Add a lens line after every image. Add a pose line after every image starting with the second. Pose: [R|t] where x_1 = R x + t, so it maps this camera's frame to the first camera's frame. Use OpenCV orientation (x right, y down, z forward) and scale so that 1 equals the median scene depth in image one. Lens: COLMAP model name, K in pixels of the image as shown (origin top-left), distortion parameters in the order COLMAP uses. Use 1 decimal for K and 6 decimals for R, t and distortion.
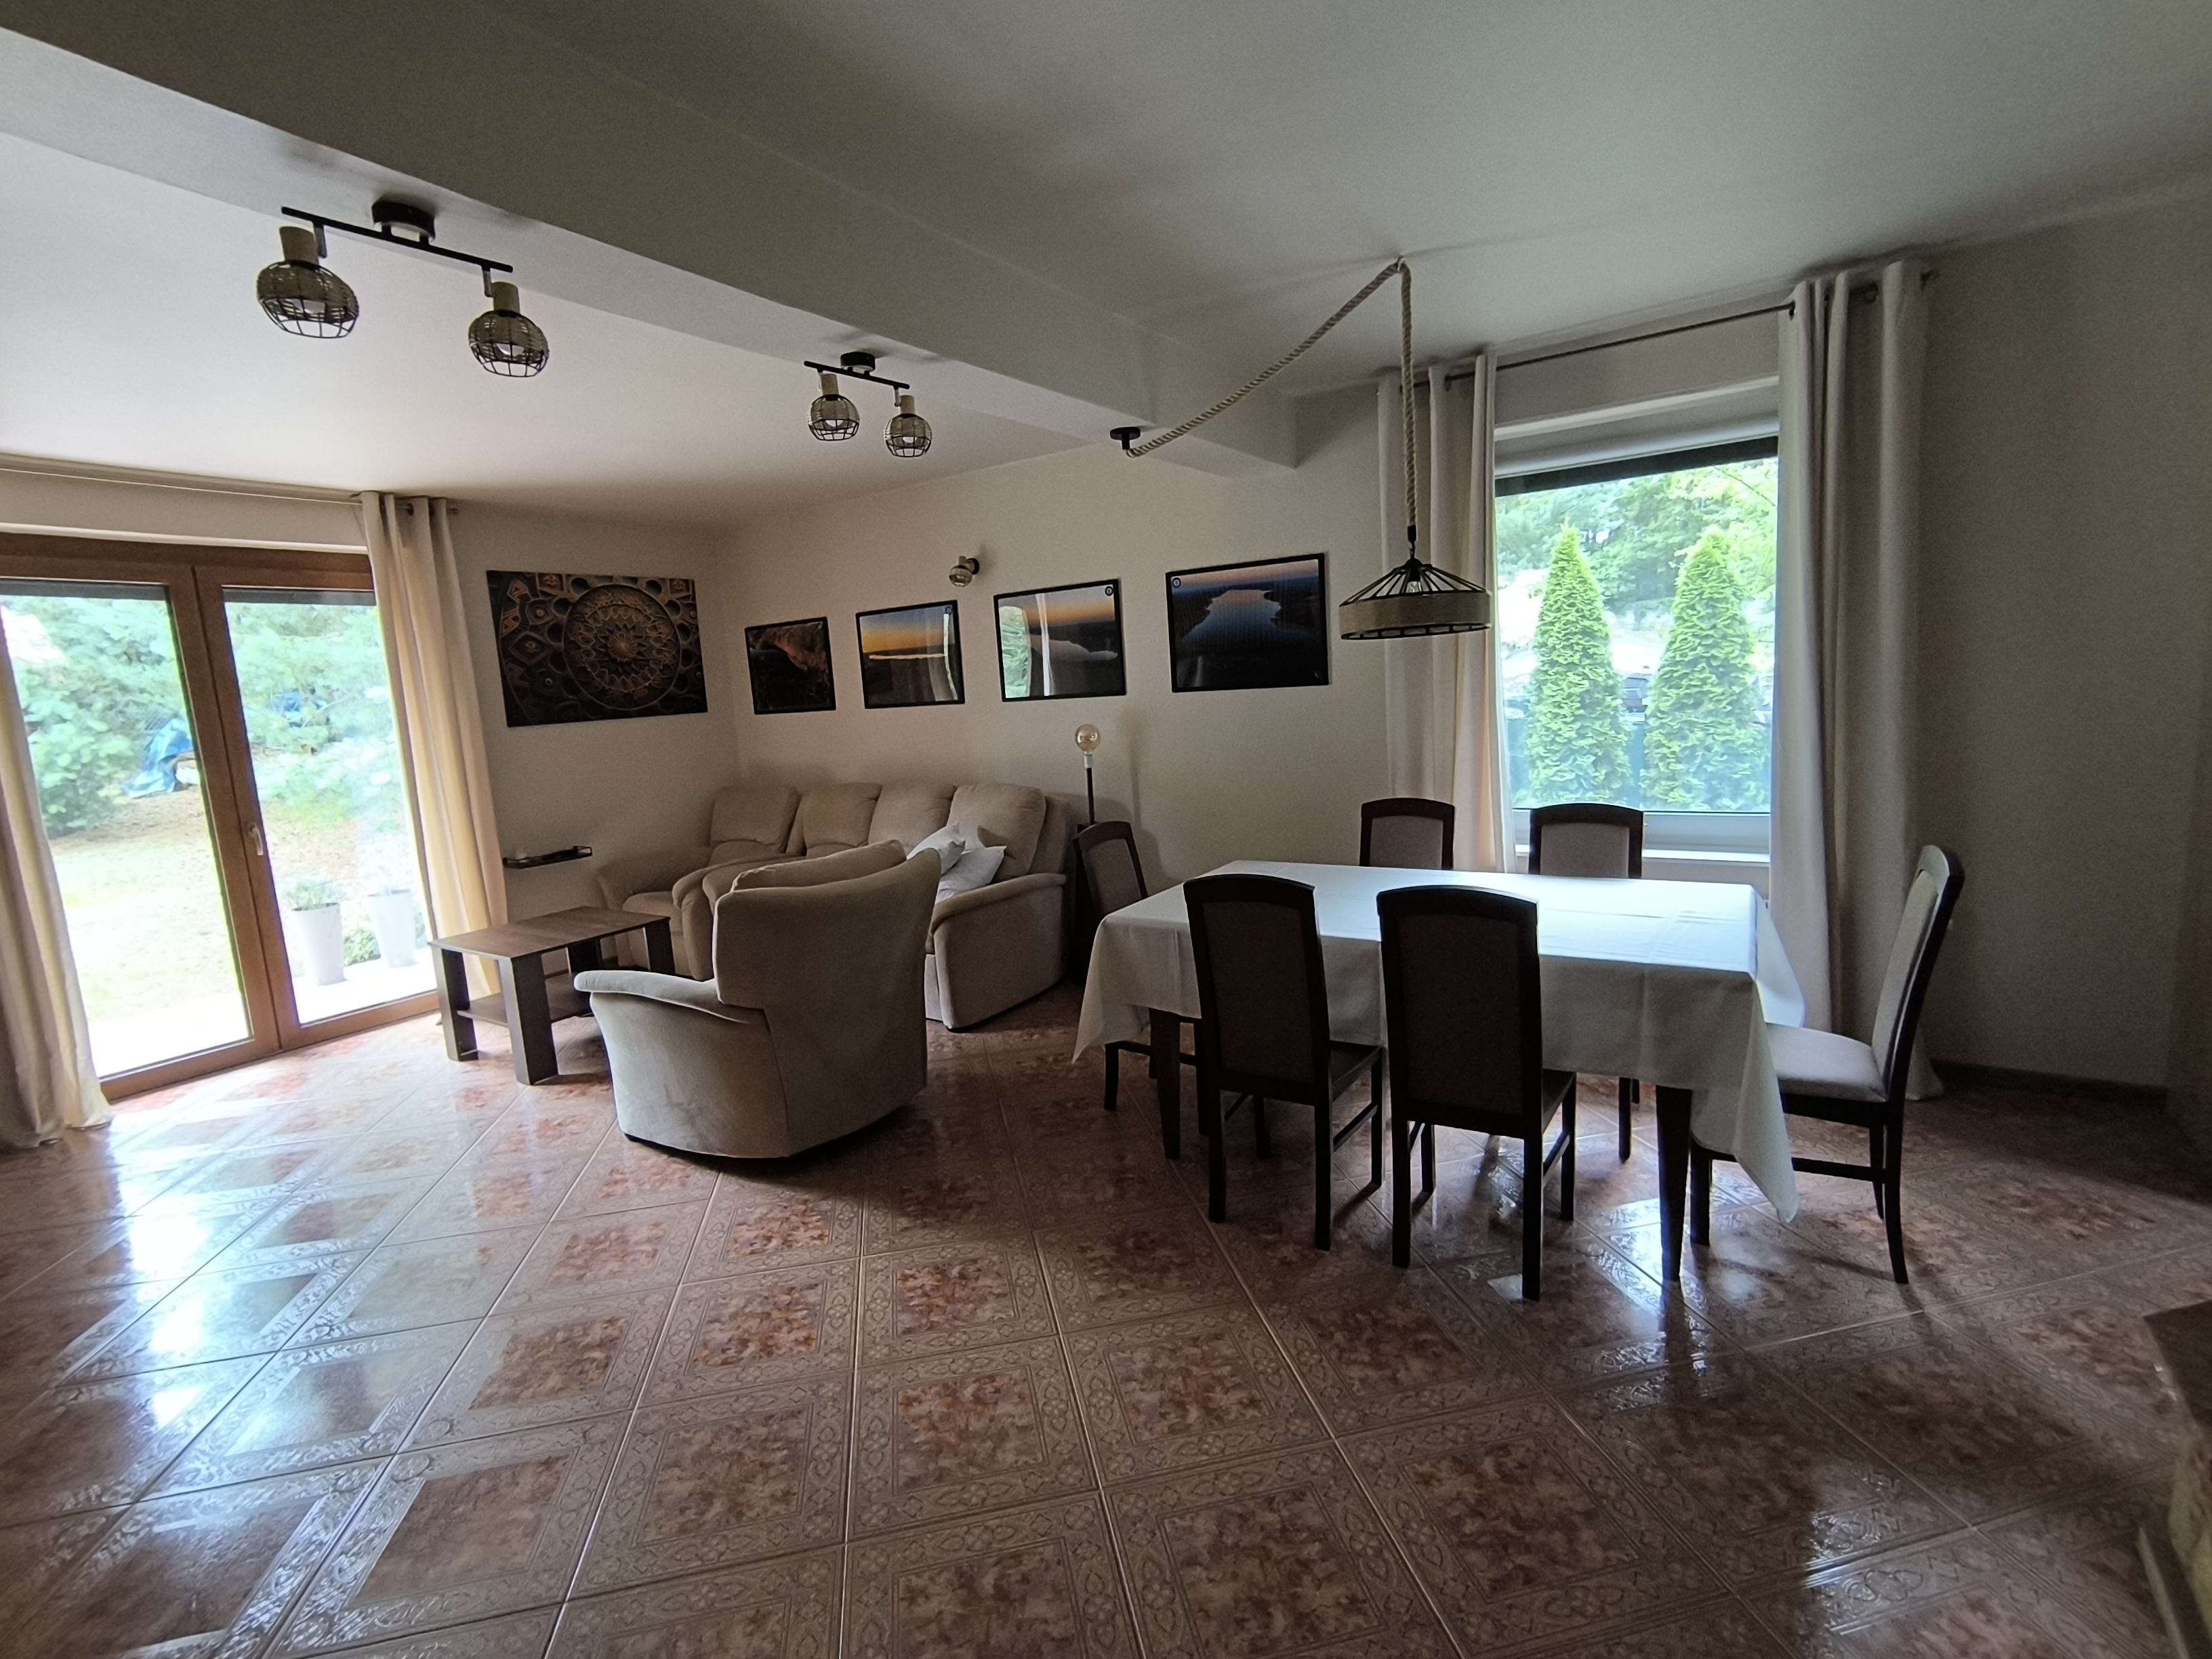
lens RADIAL K [[1015.5, 0, 1109.4], [0, 1015.5, 830.9], [0, 0, 1]] dist [-0.003175, 0.002127]
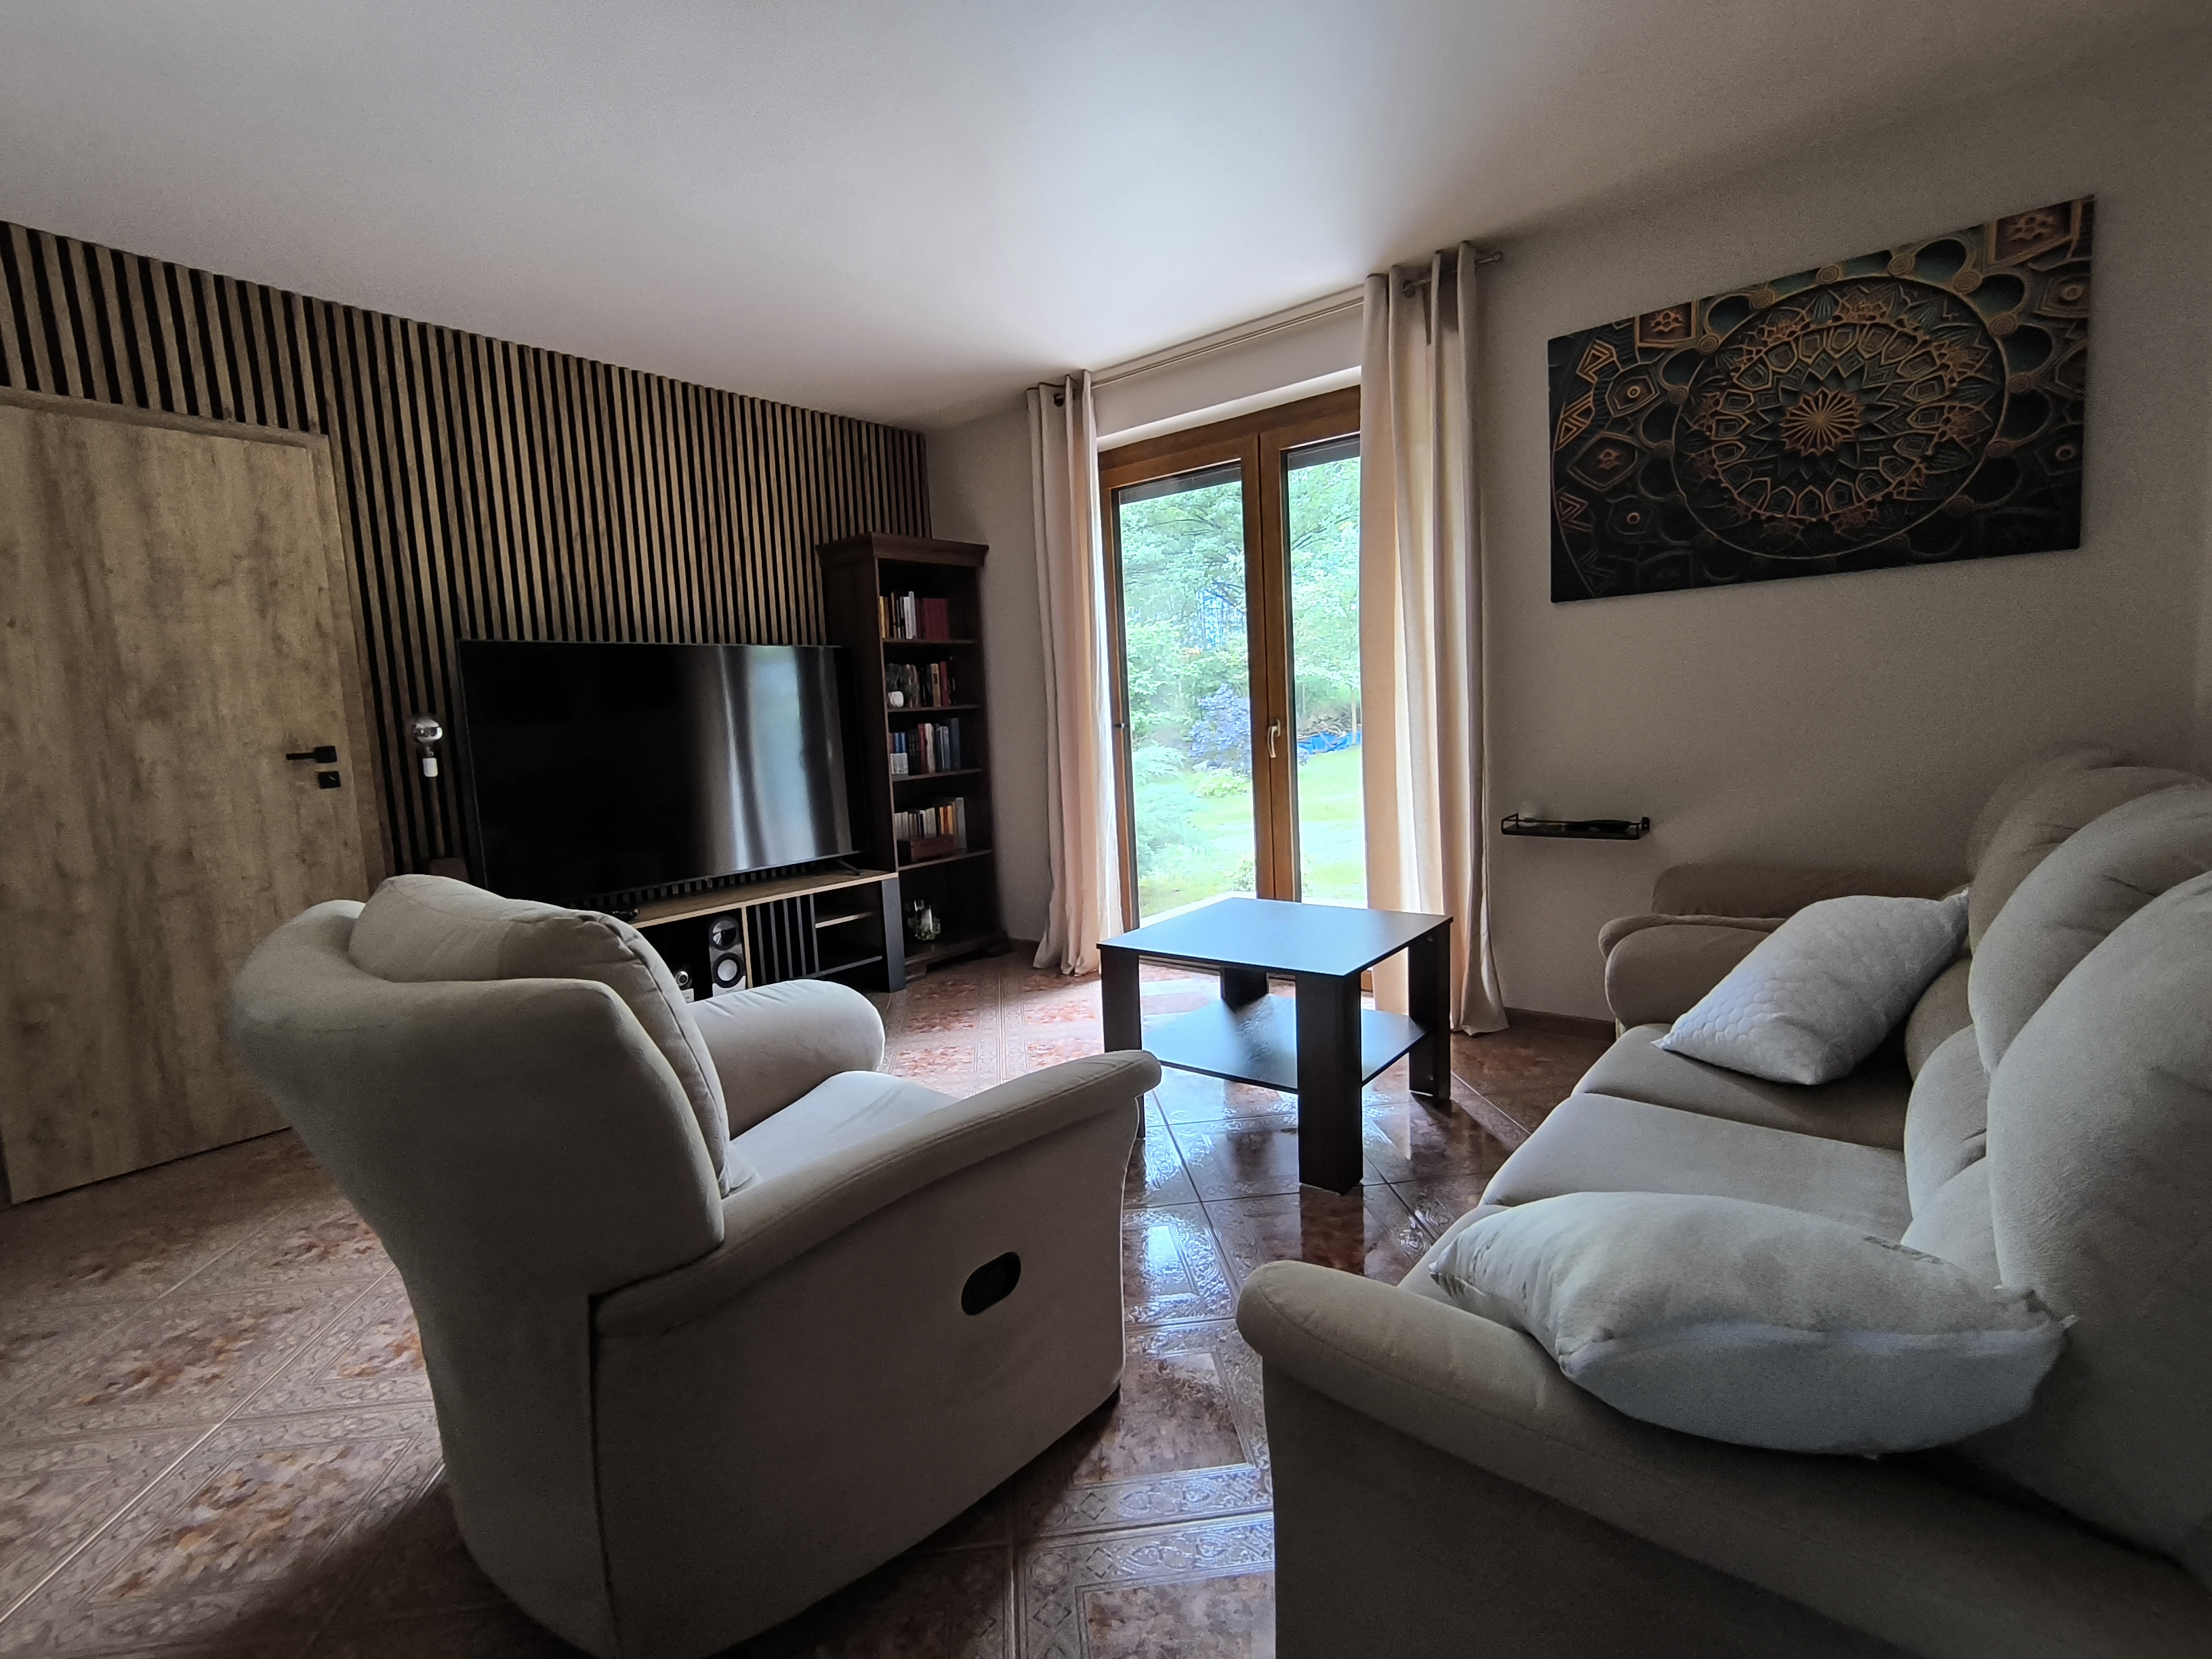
lens RADIAL K [[1015.5, 0, 1102.3], [0, 1015.5, 827.9], [0, 0, 1]] dist [-0.003175, 0.002127]
pose [[-0.104847, 0.181787, -0.977732, 0.050865], [-0.086520, 0.977756, 0.191069, -0.060940], [0.990718, 0.104626, -0.086786, 0.761535]]
